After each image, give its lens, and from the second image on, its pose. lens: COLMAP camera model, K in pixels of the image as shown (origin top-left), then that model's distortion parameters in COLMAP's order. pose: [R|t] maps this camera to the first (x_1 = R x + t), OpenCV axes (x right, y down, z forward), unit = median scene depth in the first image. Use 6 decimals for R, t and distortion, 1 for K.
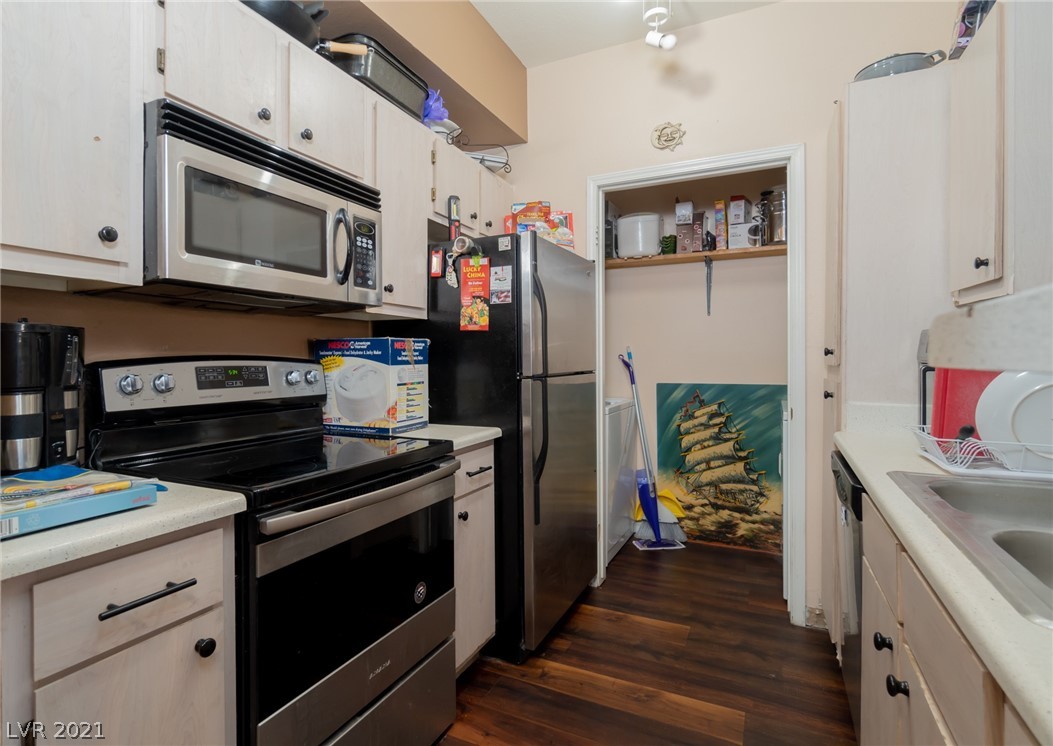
lens RADIAL K [[515.0, 0, 524.6], [0, 515.0, 368.5], [0, 0, 1]] dist [0.002443, 0.000730]
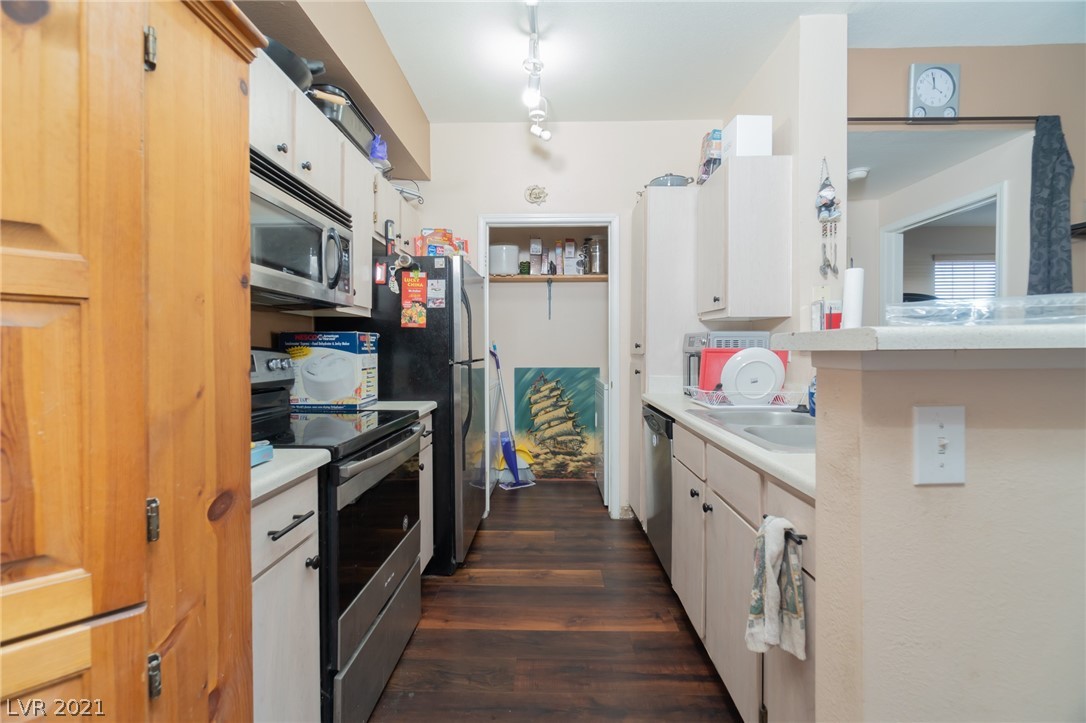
lens RADIAL K [[432.0, 0, 543.0], [0, 432.0, 361.5], [0, 0, 1]] dist [-0.000922, -0.000086]
pose [[0.908919, -0.008116, 0.416893, -0.255790], [0.005502, 0.999957, 0.007473, 0.005760], [-0.416936, -0.004499, 0.908925, -0.126935]]
